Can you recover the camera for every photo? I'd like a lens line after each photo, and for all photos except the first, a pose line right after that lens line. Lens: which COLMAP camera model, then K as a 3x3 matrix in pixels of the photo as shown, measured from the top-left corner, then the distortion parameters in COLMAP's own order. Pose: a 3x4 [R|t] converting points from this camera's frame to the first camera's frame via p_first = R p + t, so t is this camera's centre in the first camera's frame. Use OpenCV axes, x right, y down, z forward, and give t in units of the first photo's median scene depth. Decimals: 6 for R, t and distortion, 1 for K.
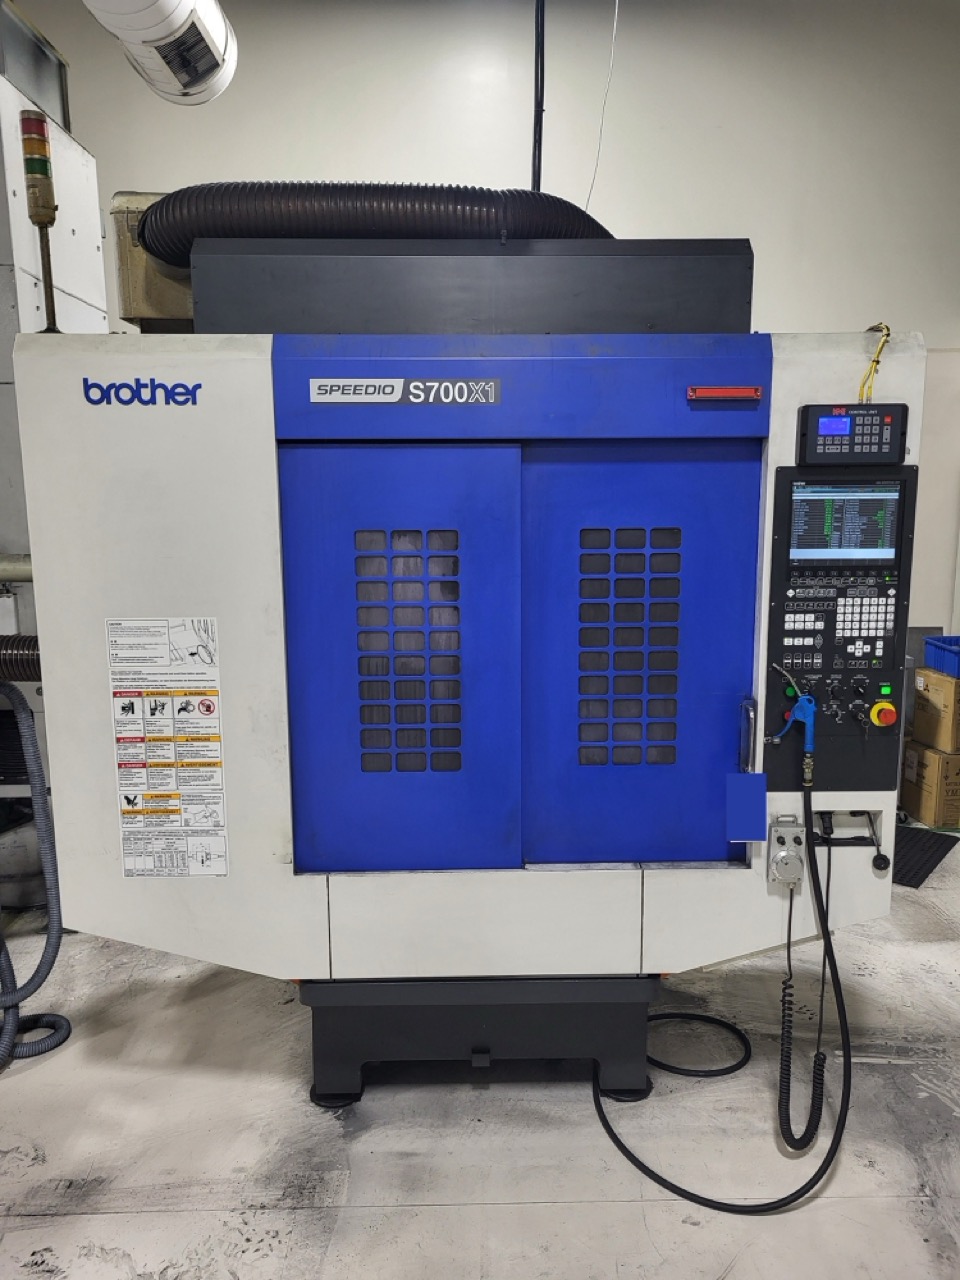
lens RADIAL K [[979.6, 0, 505.1], [0, 979.6, 651.2], [0, 0, 1]] dist [0.051186, -0.039591]
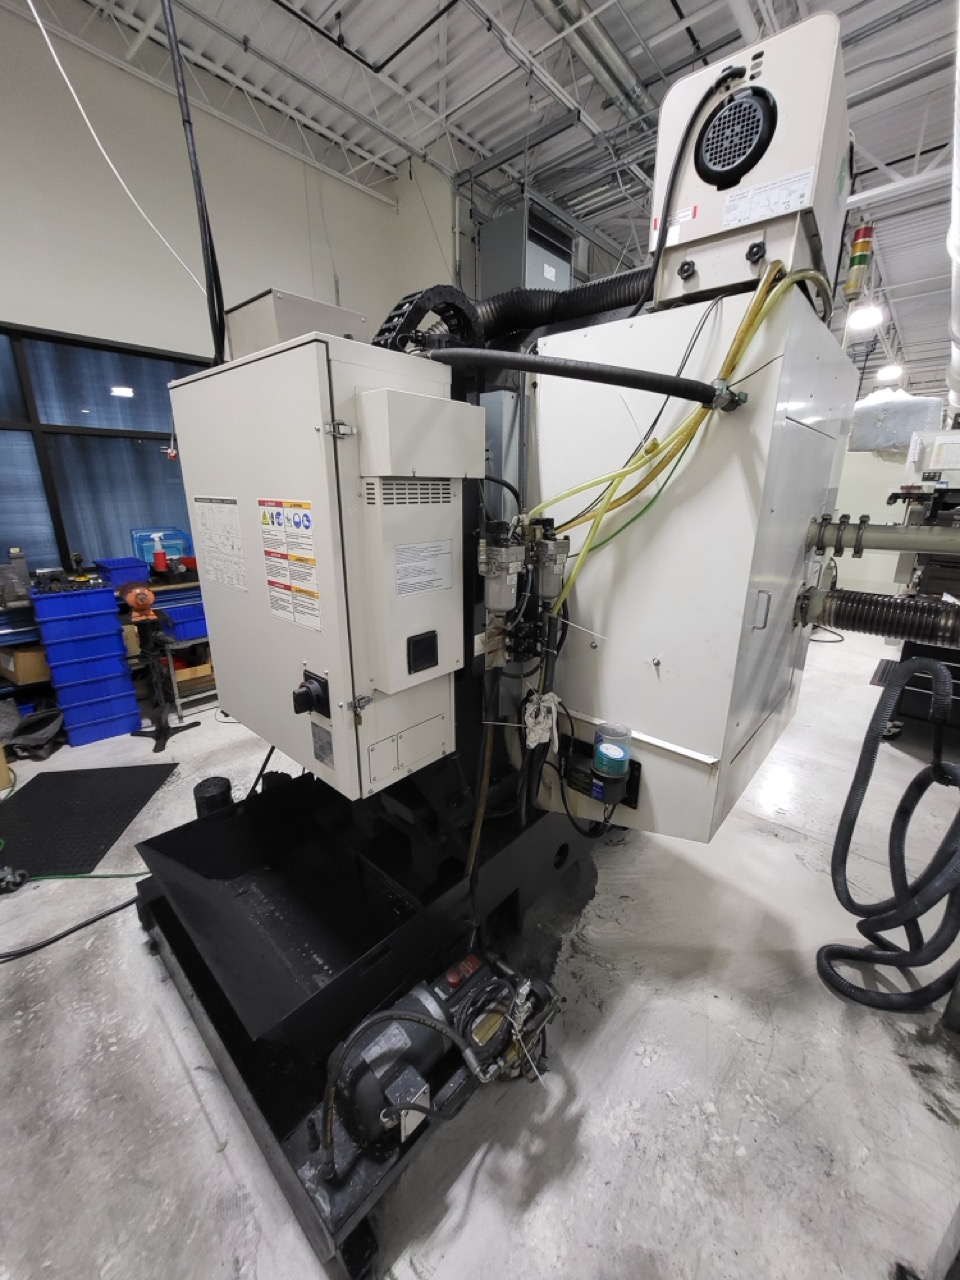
lens RADIAL K [[499.5, 0, 487.5], [0, 499.5, 630.2], [0, 0, 1]] dist [-0.001145, 0.000152]
pose [[-0.732903, -0.187951, 0.653857, -0.627218], [0.110739, 0.915308, 0.387231, -0.299126], [-0.671260, 0.356210, -0.650018, 2.007327]]
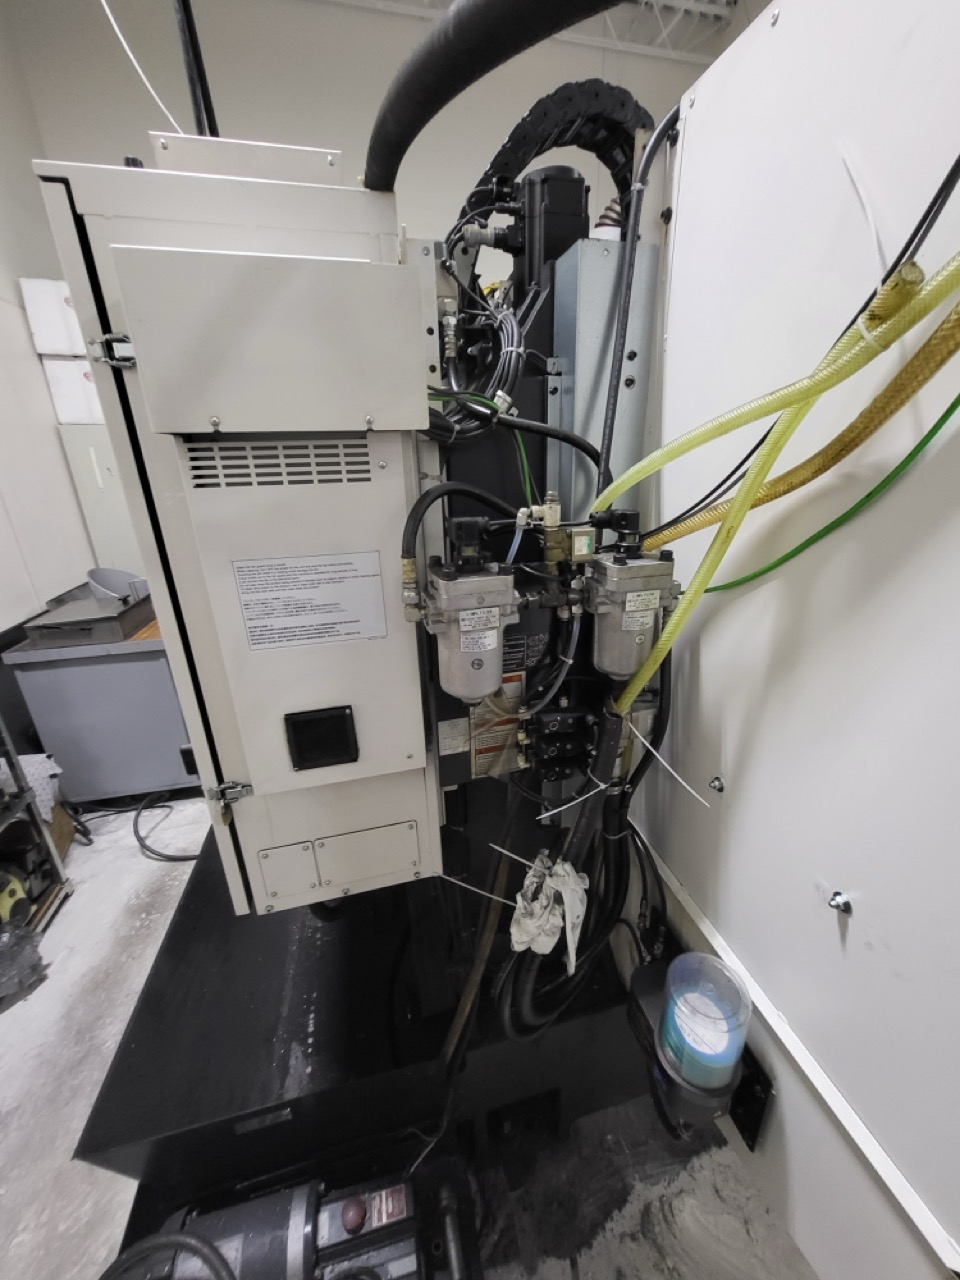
lens RADIAL K [[499.5, 0, 487.5], [0, 499.5, 630.2], [0, 0, 1]] dist [-0.001145, 0.000152]
pose [[-0.227263, -0.328001, 0.916934, -0.522794], [0.184717, 0.909959, 0.371288, -0.239232], [-0.956154, 0.253753, -0.146212, 1.650116]]
